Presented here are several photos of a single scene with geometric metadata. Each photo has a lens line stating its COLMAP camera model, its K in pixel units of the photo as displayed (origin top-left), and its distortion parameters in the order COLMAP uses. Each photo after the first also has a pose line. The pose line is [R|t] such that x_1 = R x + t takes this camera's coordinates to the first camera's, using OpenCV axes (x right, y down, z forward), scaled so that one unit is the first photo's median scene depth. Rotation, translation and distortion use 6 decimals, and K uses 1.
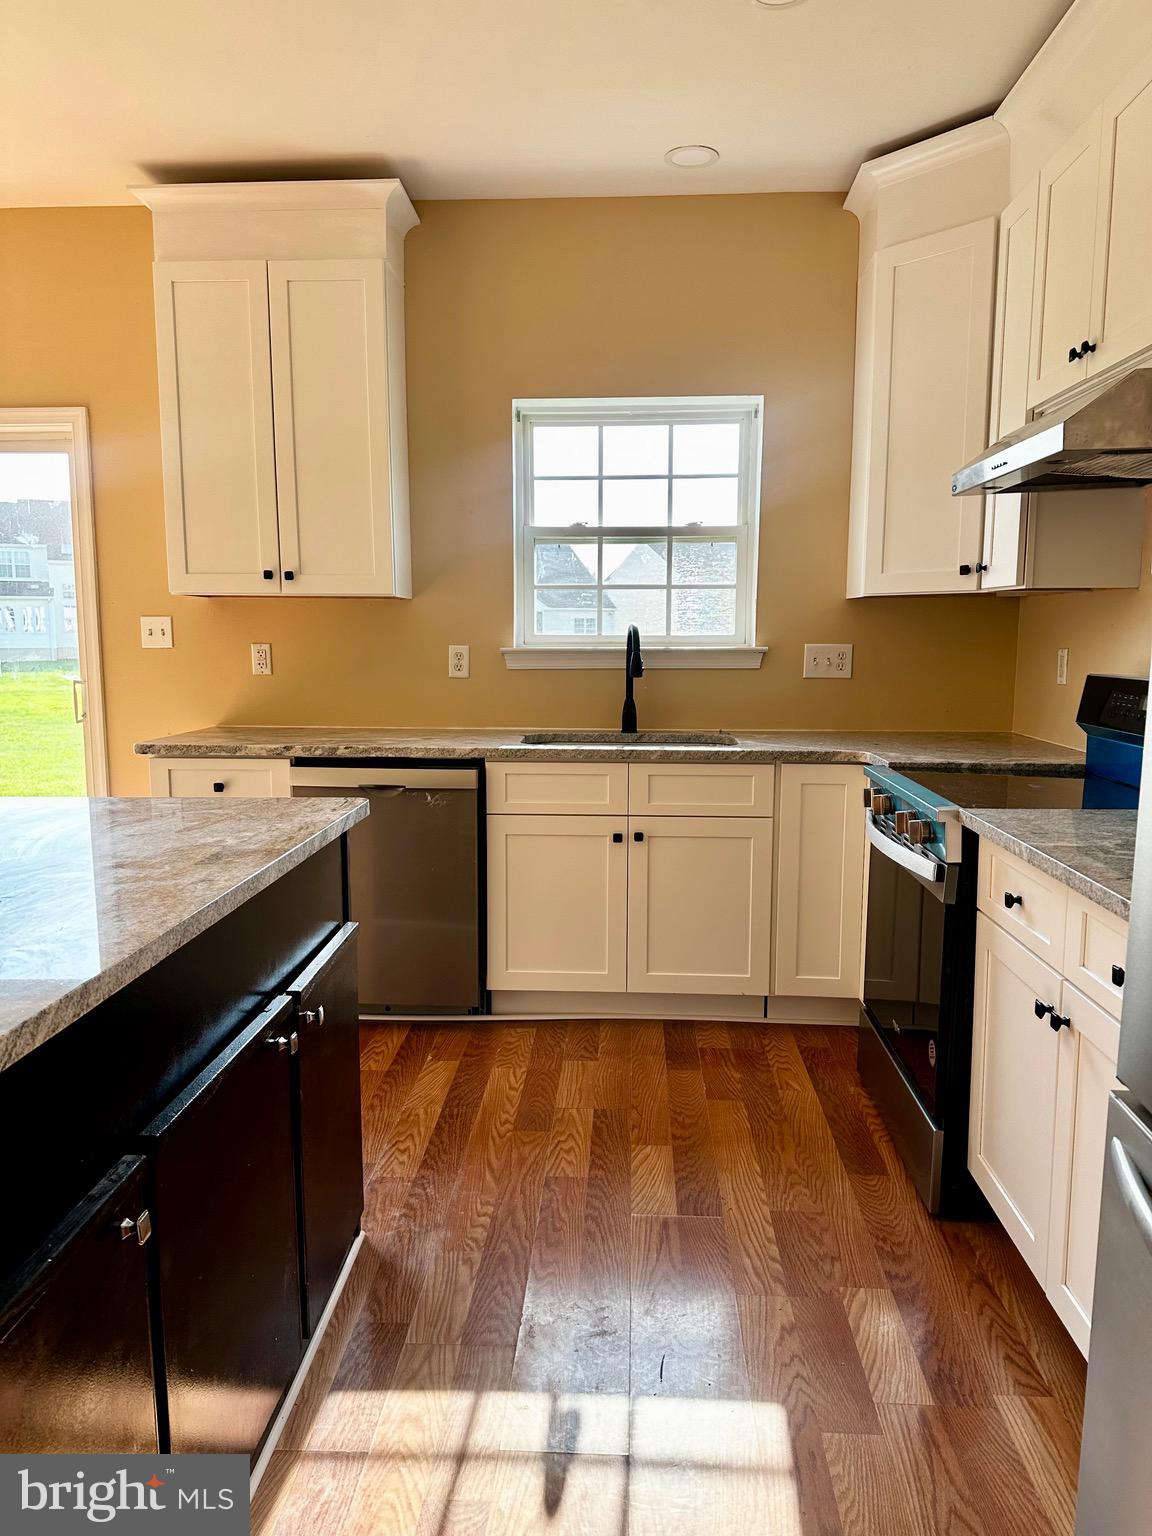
lens RADIAL K [[1073.6, 0, 576.0], [0, 1073.6, 768.0], [0, 0, 1]] dist [0.053198, -0.000595]
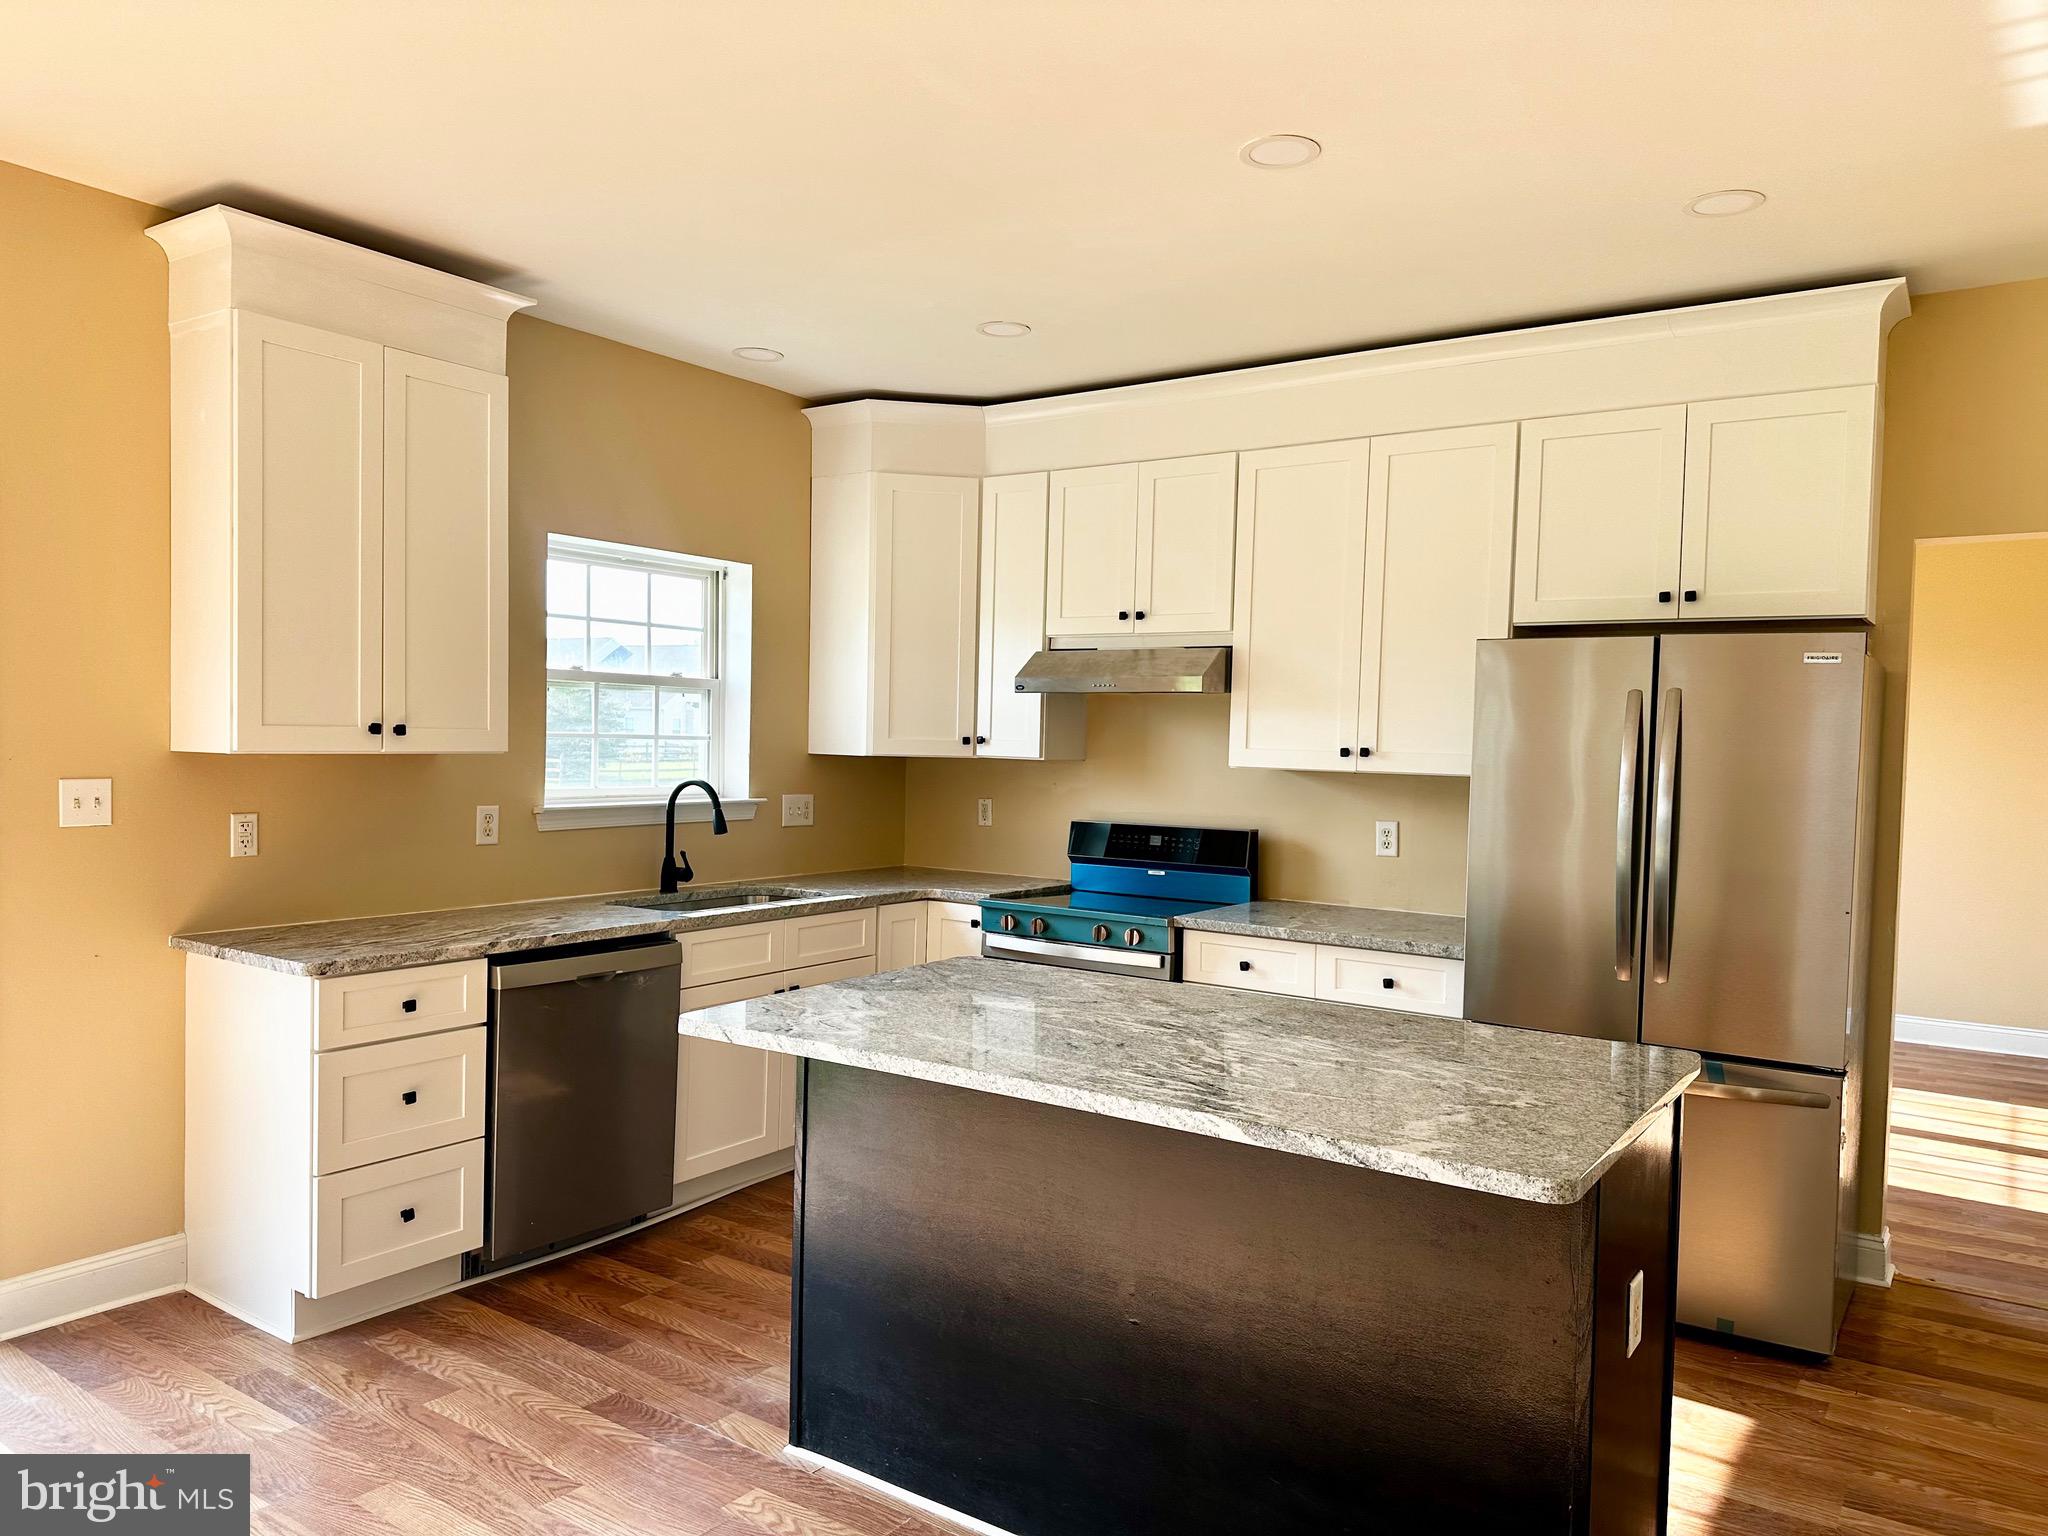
lens RADIAL K [[1431.4, 0, 1024.0], [0, 1431.4, 768.0], [0, 0, 1]] dist [0.053198, -0.000595]
pose [[0.514439, -0.008675, 0.857483, -0.895984], [0.085877, 0.995443, -0.041450, -0.064170], [-0.853216, 0.094961, 0.512840, 0.071966]]
